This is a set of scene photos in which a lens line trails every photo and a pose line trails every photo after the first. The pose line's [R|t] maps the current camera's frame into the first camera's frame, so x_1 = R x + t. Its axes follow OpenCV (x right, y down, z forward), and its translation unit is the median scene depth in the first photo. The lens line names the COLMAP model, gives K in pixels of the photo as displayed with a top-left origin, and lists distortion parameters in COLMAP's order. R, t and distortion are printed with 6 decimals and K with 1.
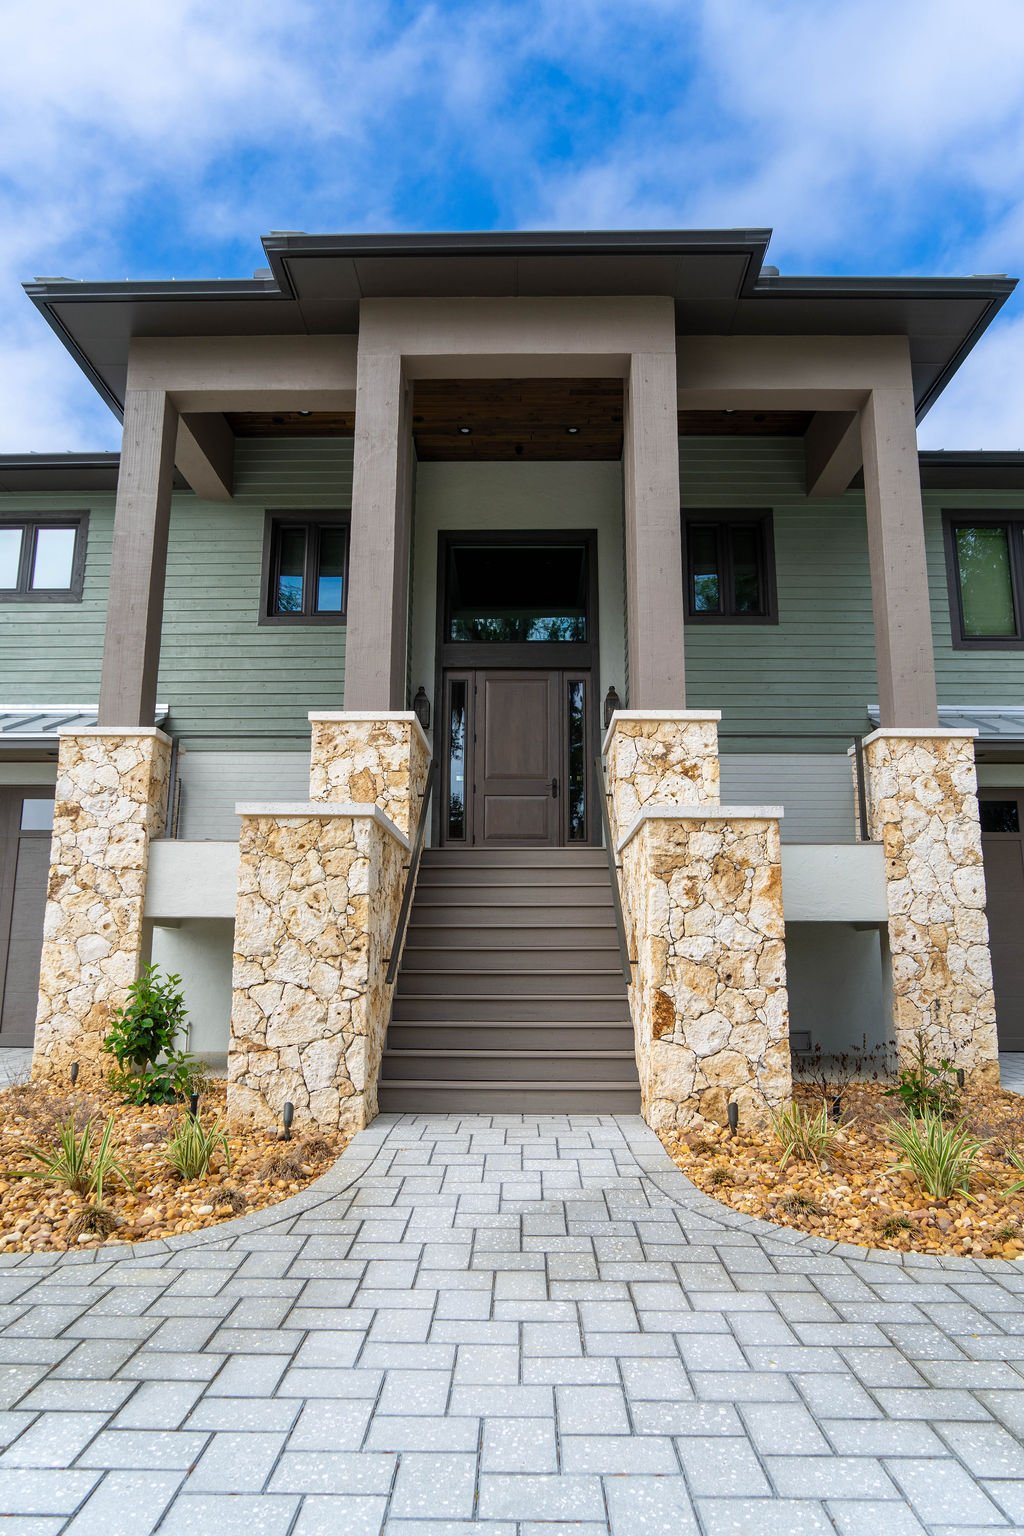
lens RADIAL K [[1059.4, 0, 513.2], [0, 1059.4, 762.6], [0, 0, 1]] dist [-0.017810, 0.005599]
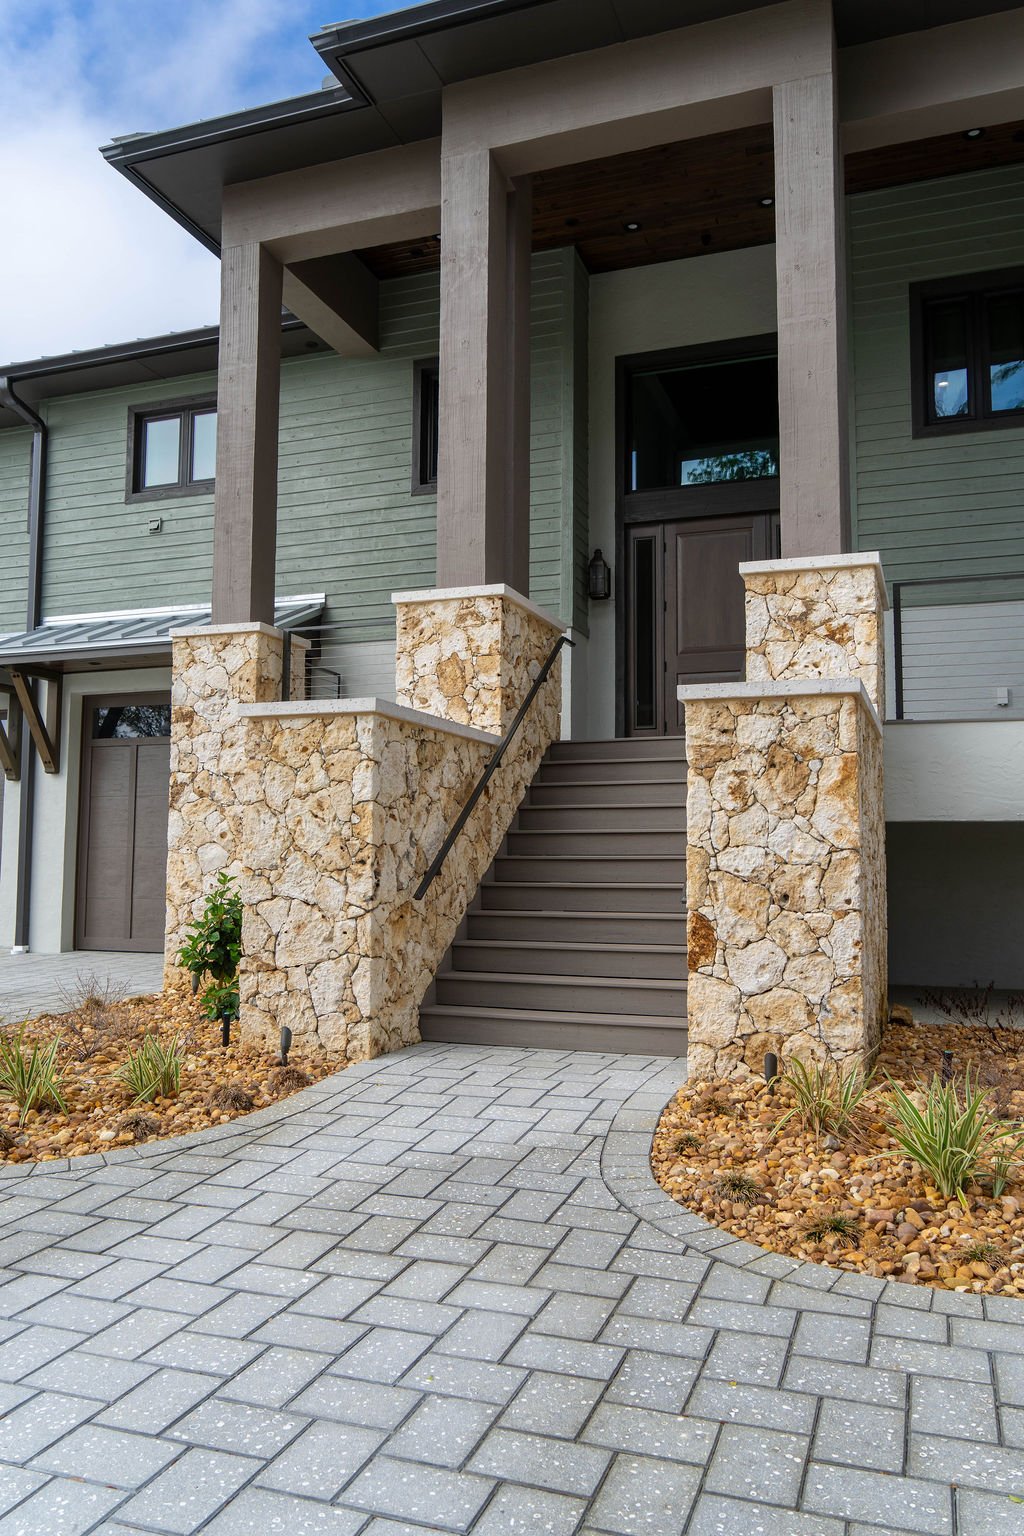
lens RADIAL K [[1204.9, 0, 490.6], [0, 1204.9, 769.9], [0, 0, 1]] dist [-0.004588, 0.005741]
pose [[0.939990, -0.025908, -0.340217, 0.299097], [0.063088, 0.993117, 0.098679, 0.005579], [0.335319, -0.114221, 0.935155, 0.094307]]
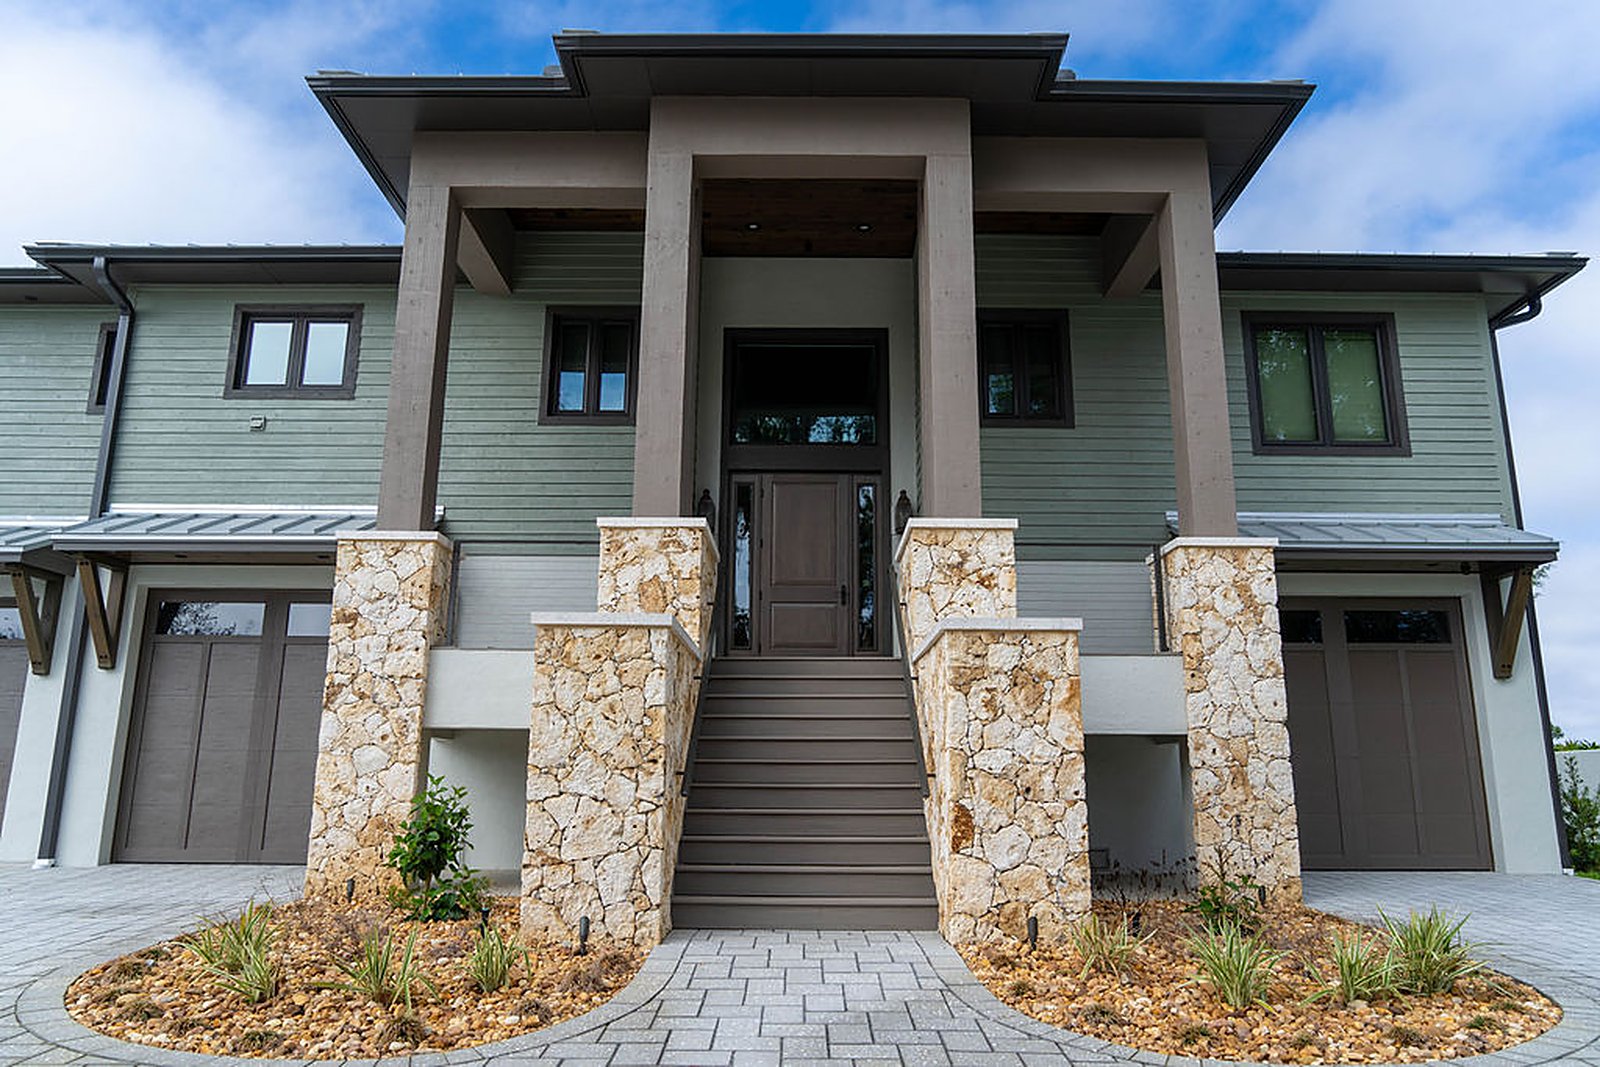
lens RADIAL K [[1137.5, 0, 805.0], [0, 1137.5, 529.8], [0, 0, 1]] dist [-0.016988, 0.006079]
pose [[0.999872, 0.005895, 0.014862, -0.022706], [-0.005461, 0.999561, -0.029116, -0.009616], [-0.015027, 0.029031, 0.999466, -0.070082]]
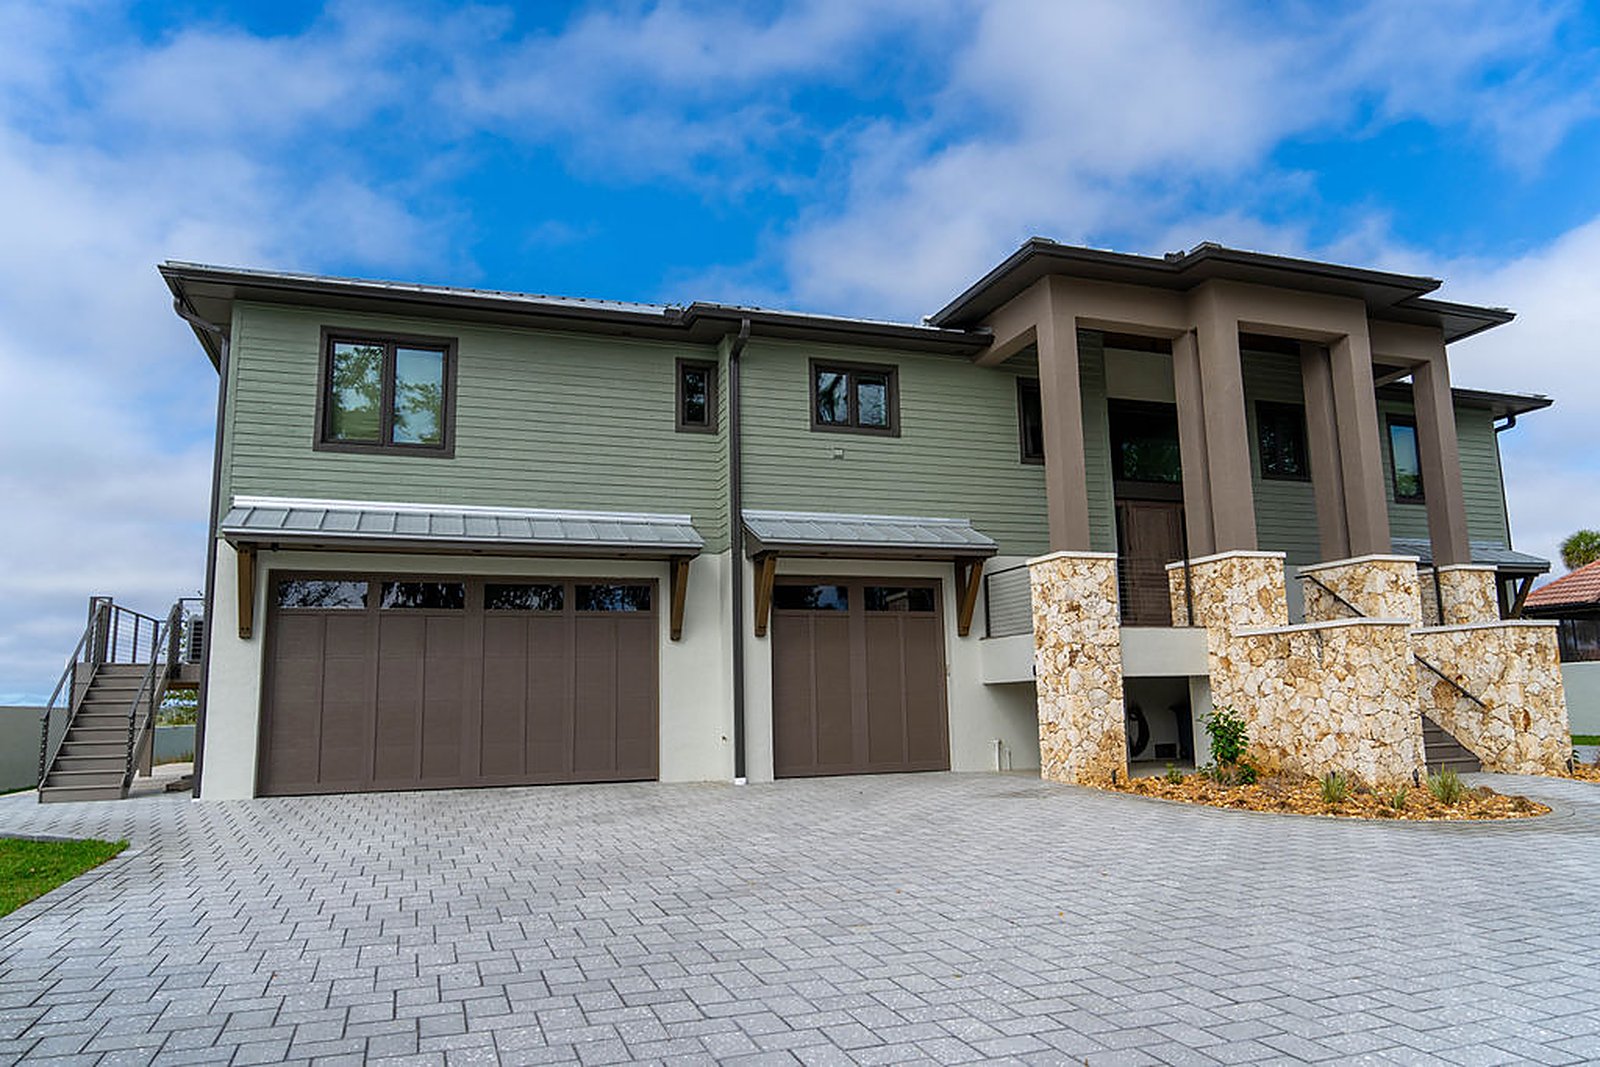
lens RADIAL K [[1137.5, 0, 805.0], [0, 1137.5, 529.8], [0, 0, 1]] dist [-0.016988, 0.006079]
pose [[0.927645, 0.031846, 0.372102, -1.971359], [-0.044254, 0.998711, 0.024850, -0.126971], [-0.370831, -0.039519, 0.927859, -0.516731]]
